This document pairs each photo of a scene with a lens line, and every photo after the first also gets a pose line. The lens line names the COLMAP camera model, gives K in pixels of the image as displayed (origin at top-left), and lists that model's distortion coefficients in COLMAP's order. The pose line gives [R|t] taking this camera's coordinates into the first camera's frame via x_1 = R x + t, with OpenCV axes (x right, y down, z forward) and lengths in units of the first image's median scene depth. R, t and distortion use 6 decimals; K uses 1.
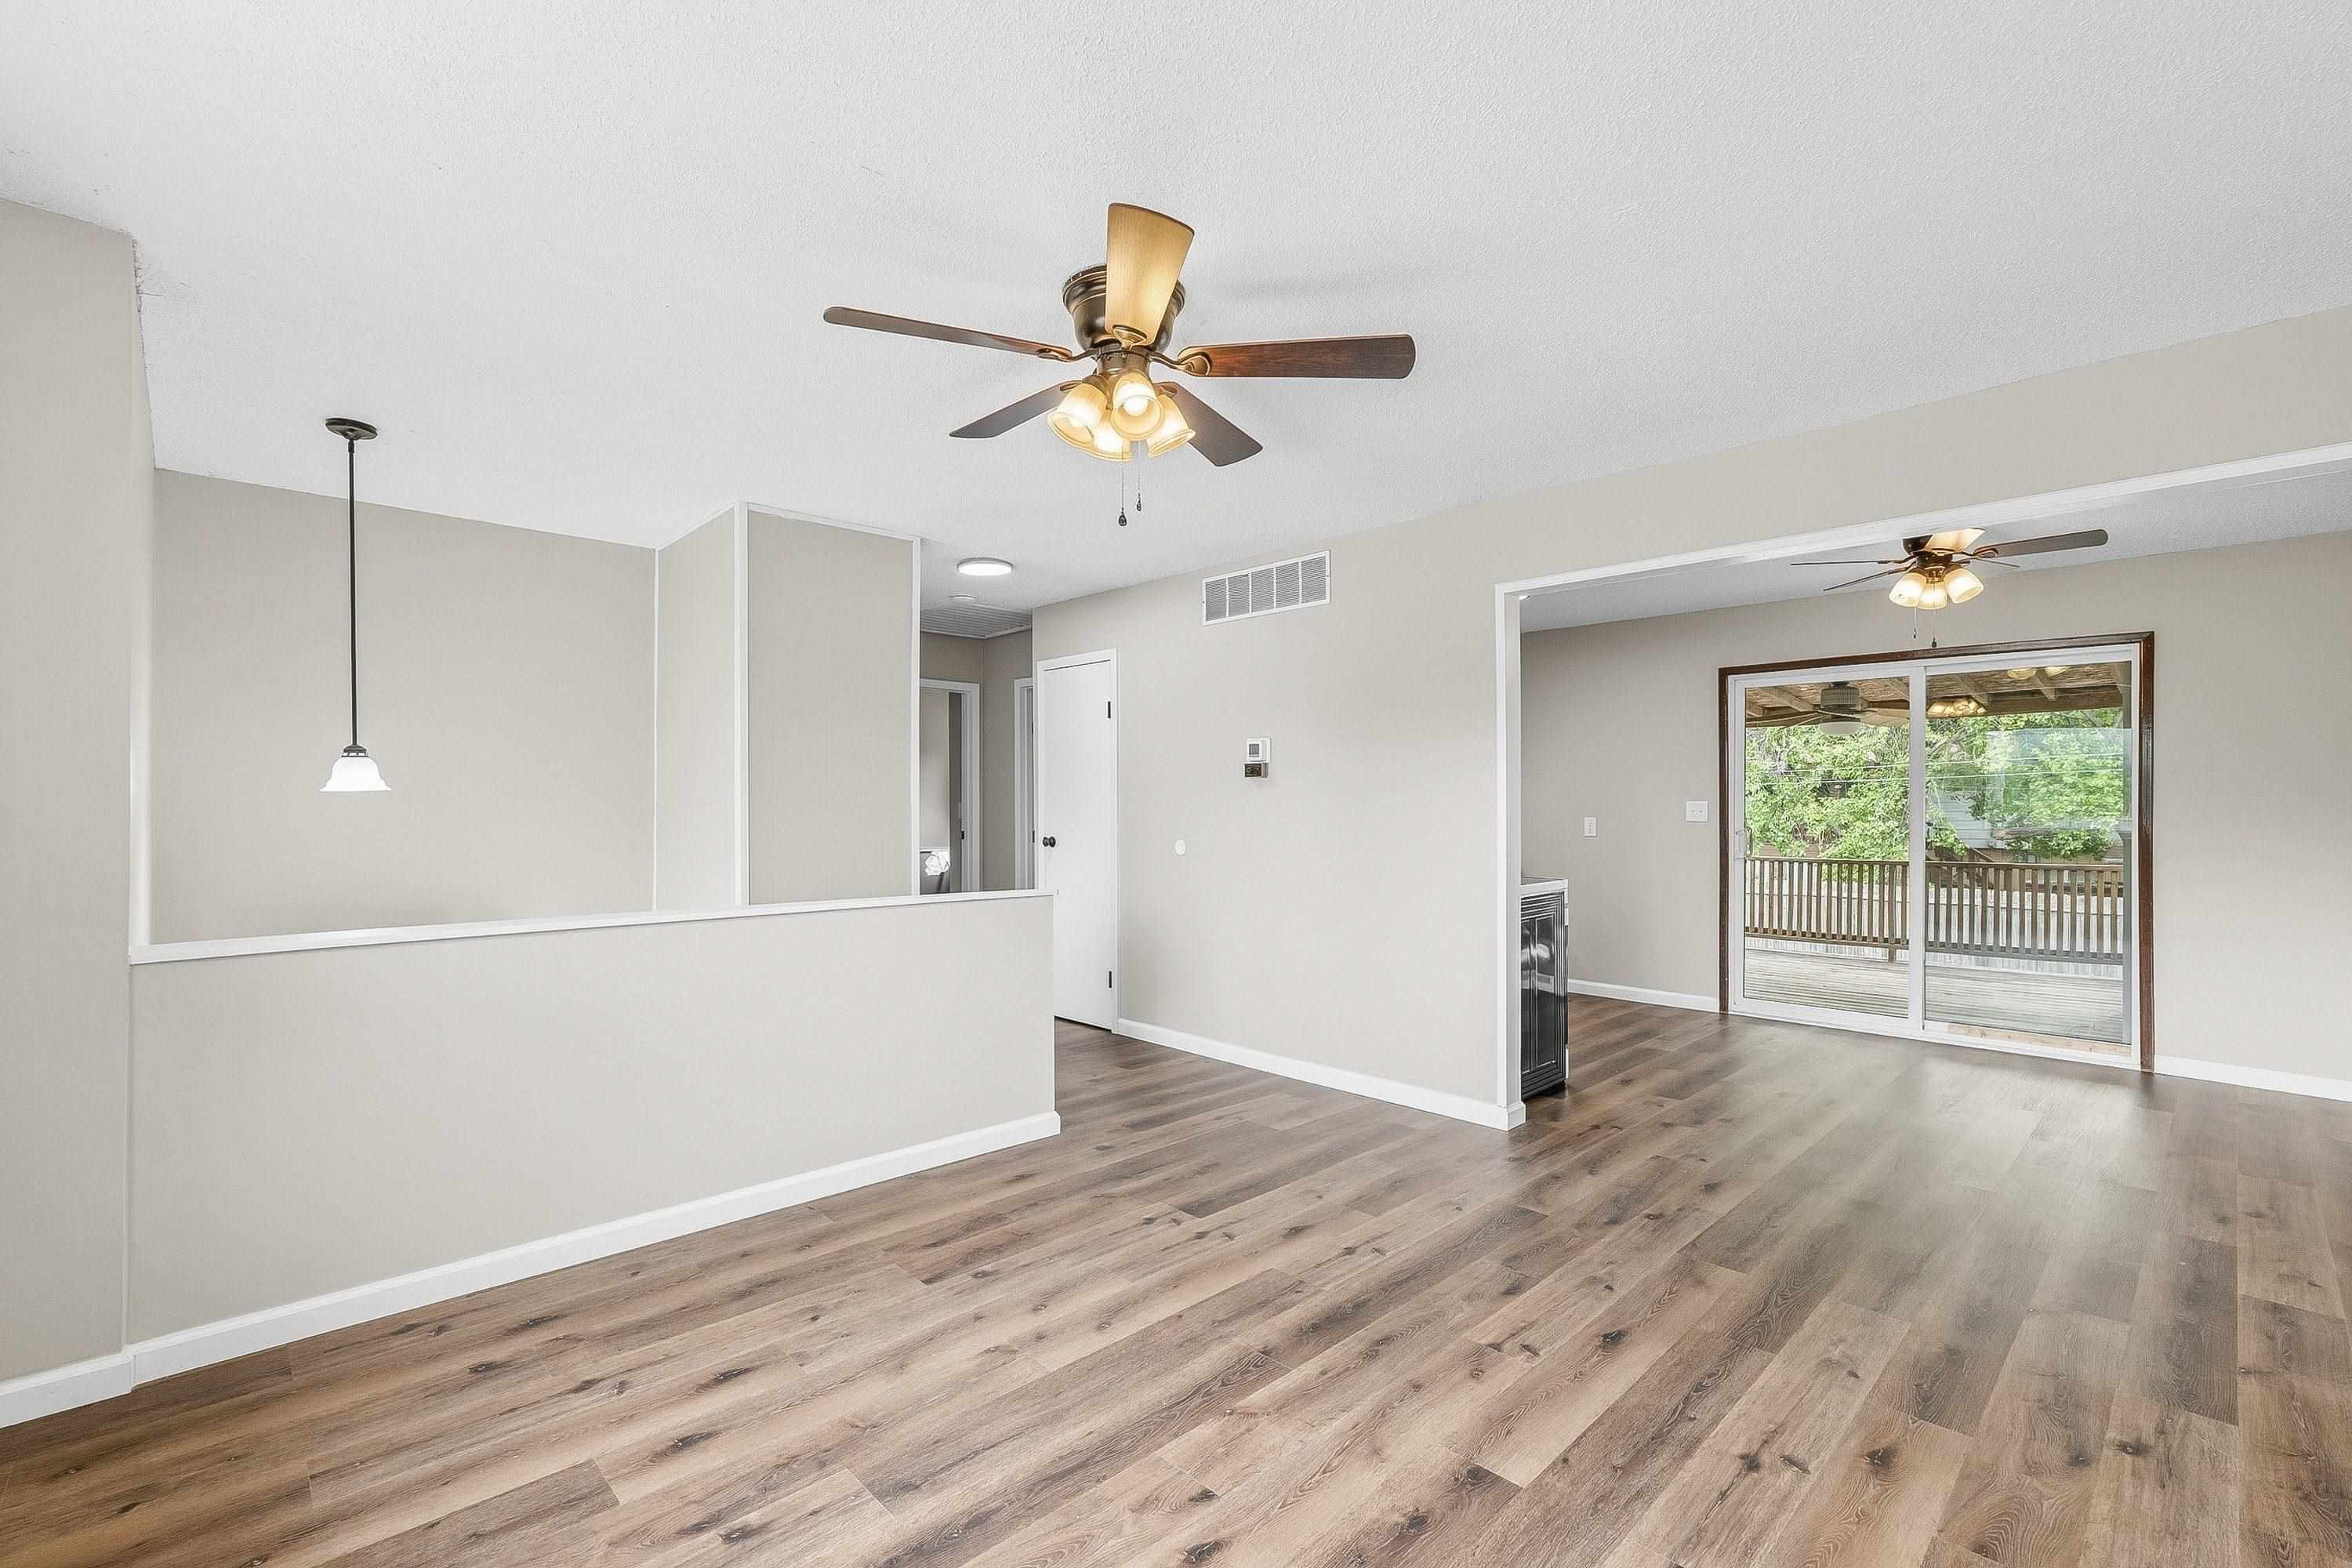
lens RADIAL K [[1014.5, 0, 1176.7], [0, 1014.5, 803.0], [0, 0, 1]] dist [-0.000280, -0.000034]
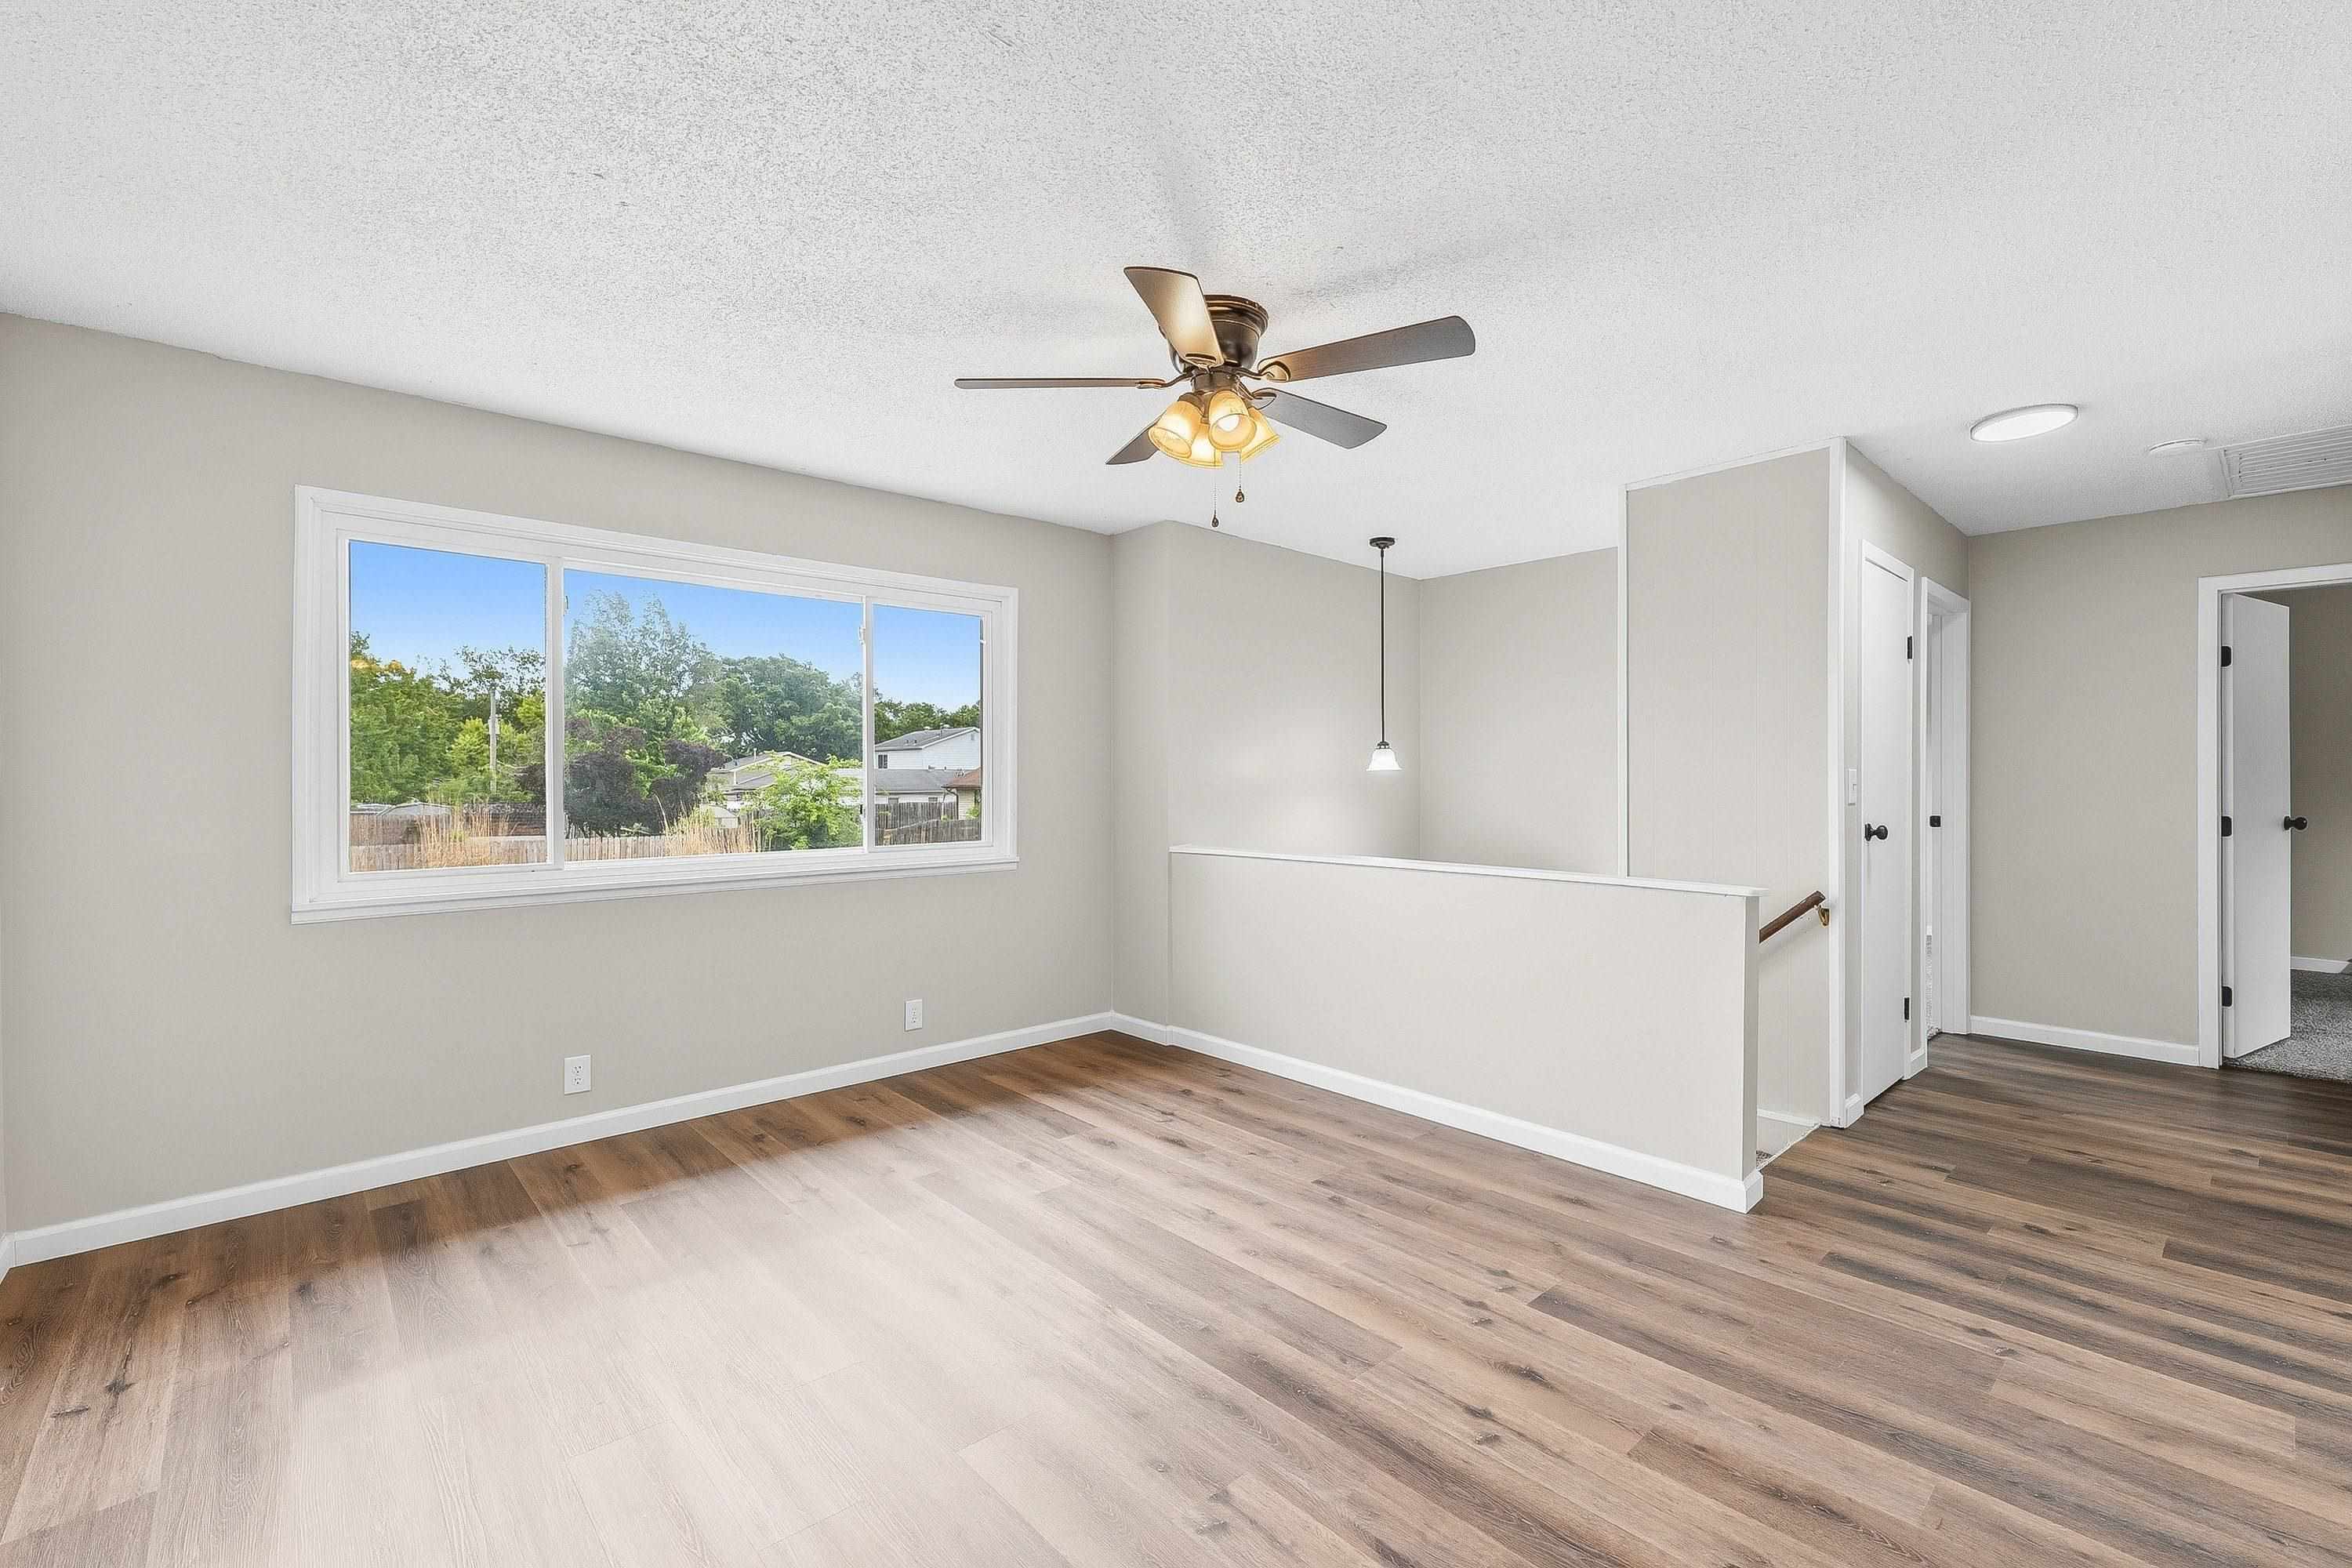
lens RADIAL K [[1009.7, 0, 1175.7], [0, 1009.7, 792.2], [0, 0, 1]] dist [-0.000053, 0.000226]
pose [[-0.030562, 0.008846, -0.999494, 0.906086], [0.004559, 0.999952, 0.008711, 0.008290], [0.999522, -0.004290, -0.030601, 0.852101]]
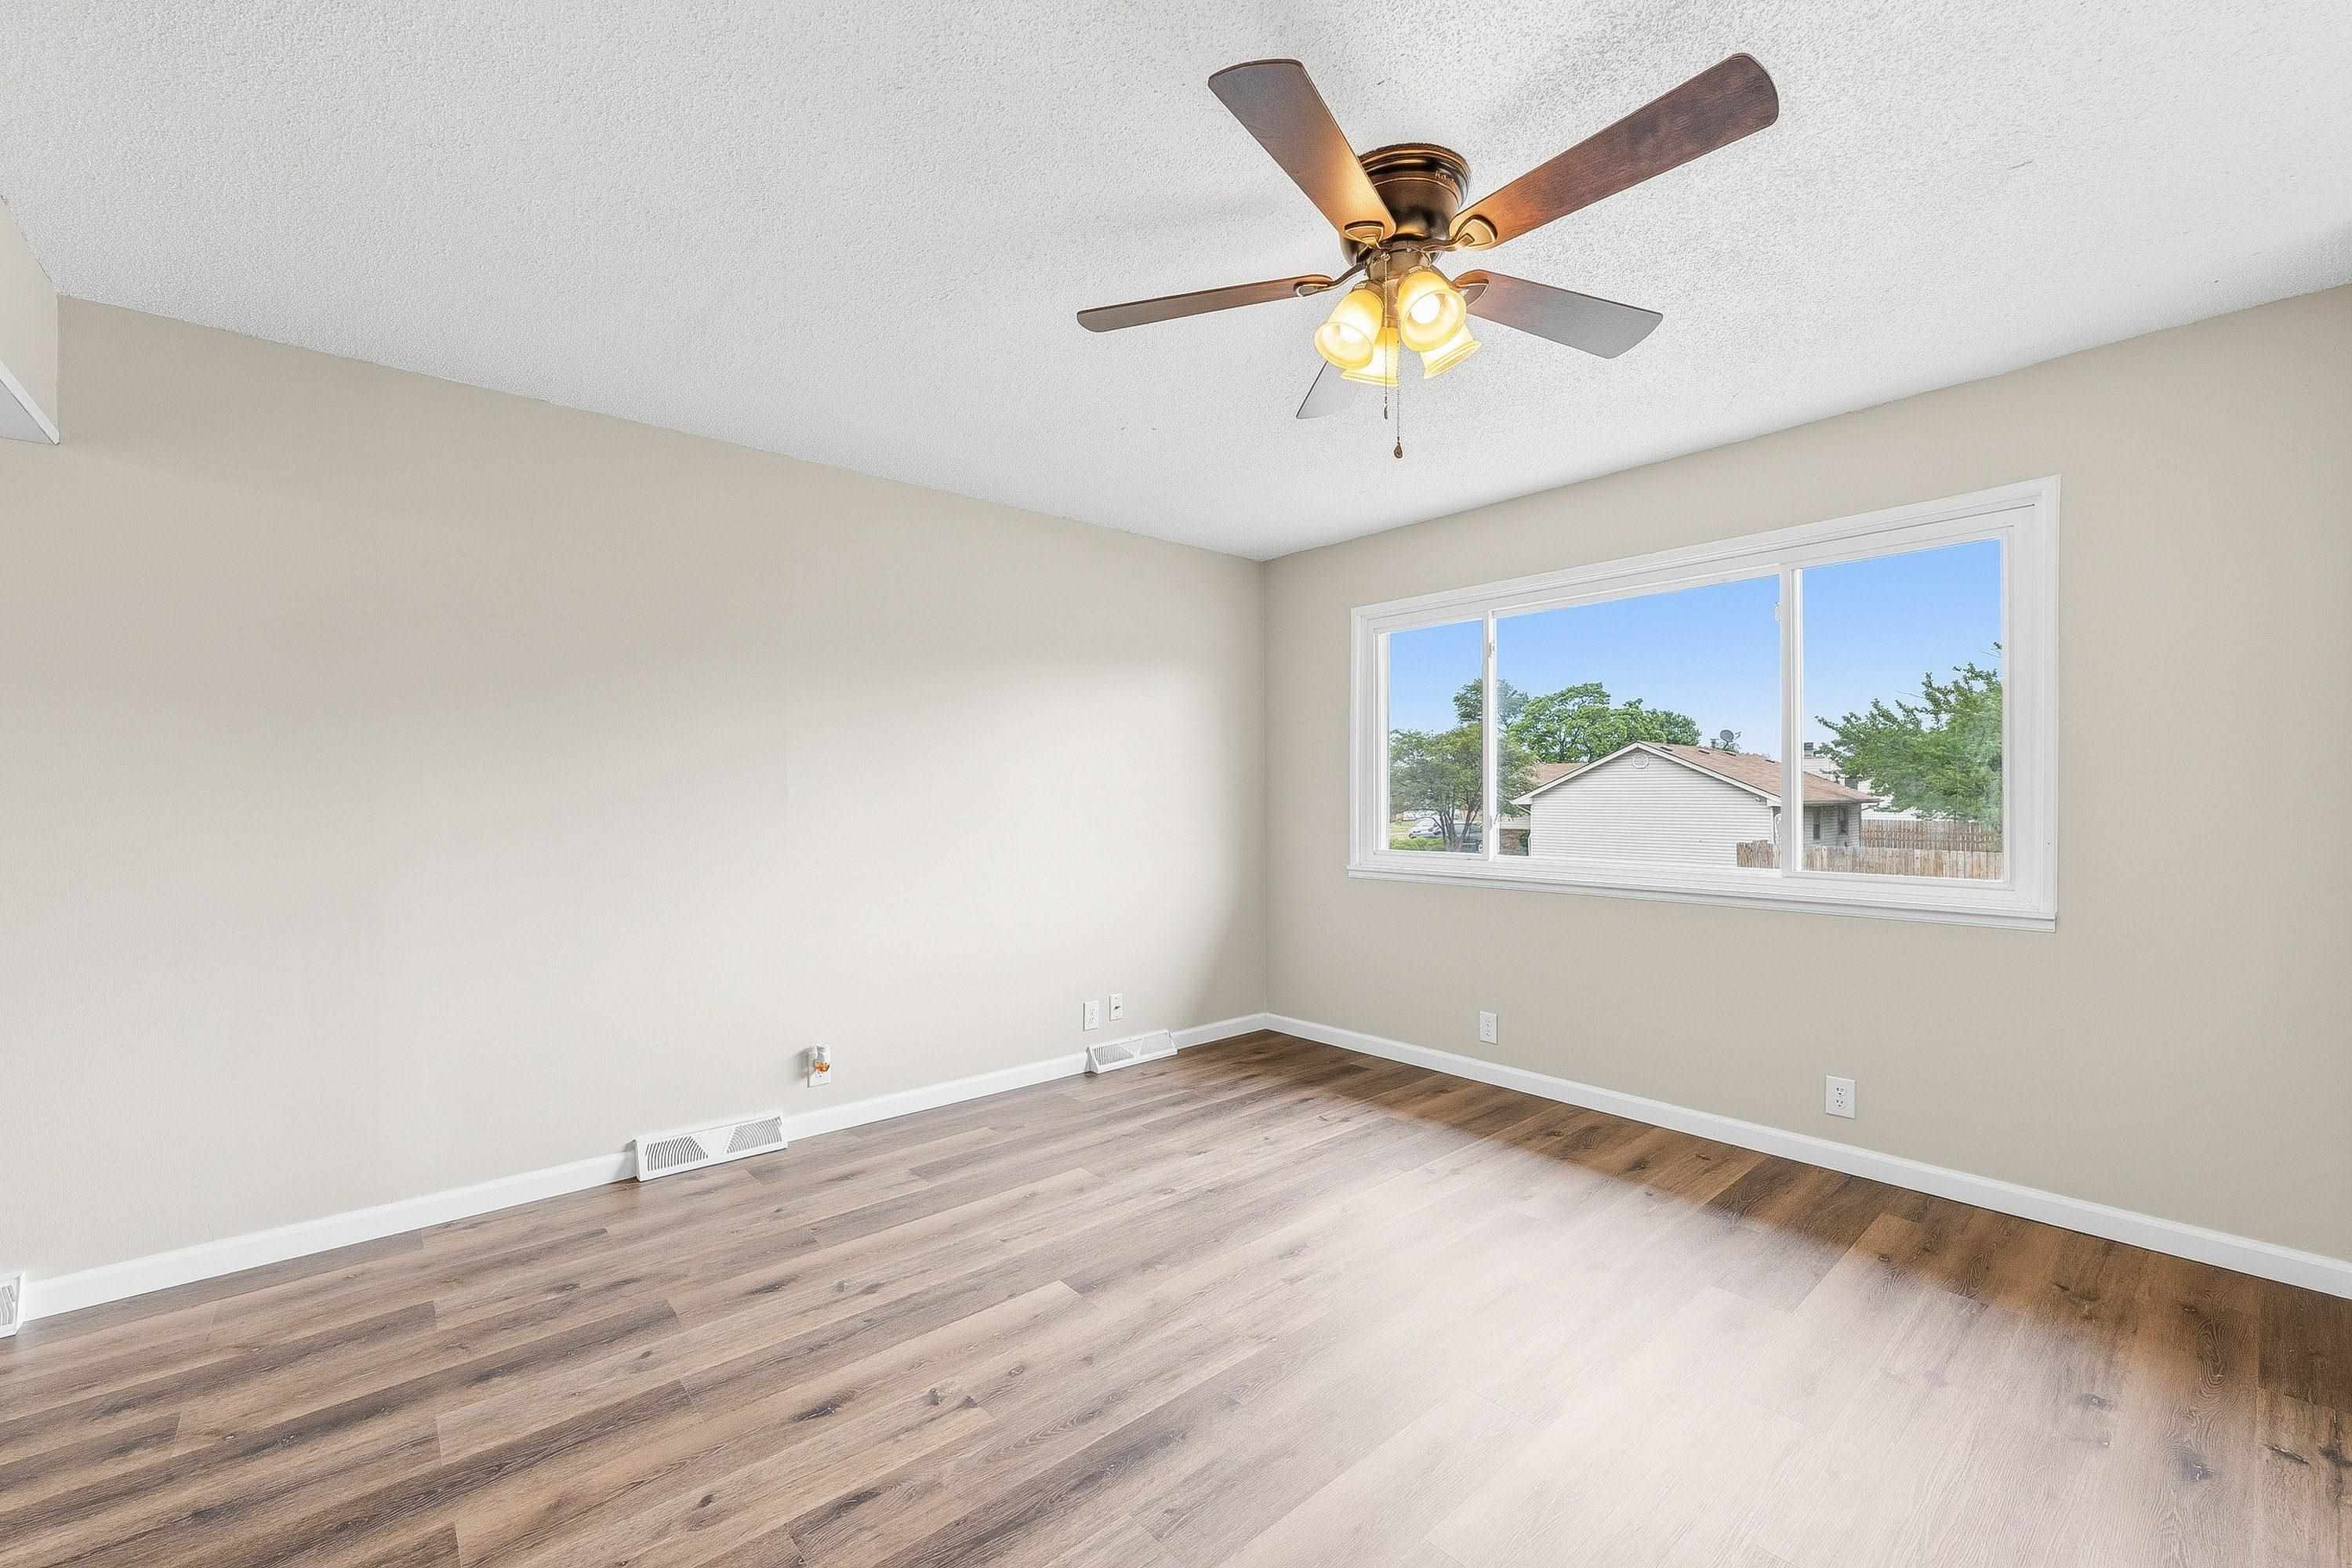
lens RADIAL K [[952.1, 0, 1172.6], [0, 952.1, 782.1], [0, 0, 1]] dist [-0.001114, 0.000236]
pose [[-0.998635, 0.000769, 0.052231, 0.080982], [0.000061, 0.999908, -0.013561, 0.010777], [-0.052236, -0.013539, -0.998543, 1.560922]]
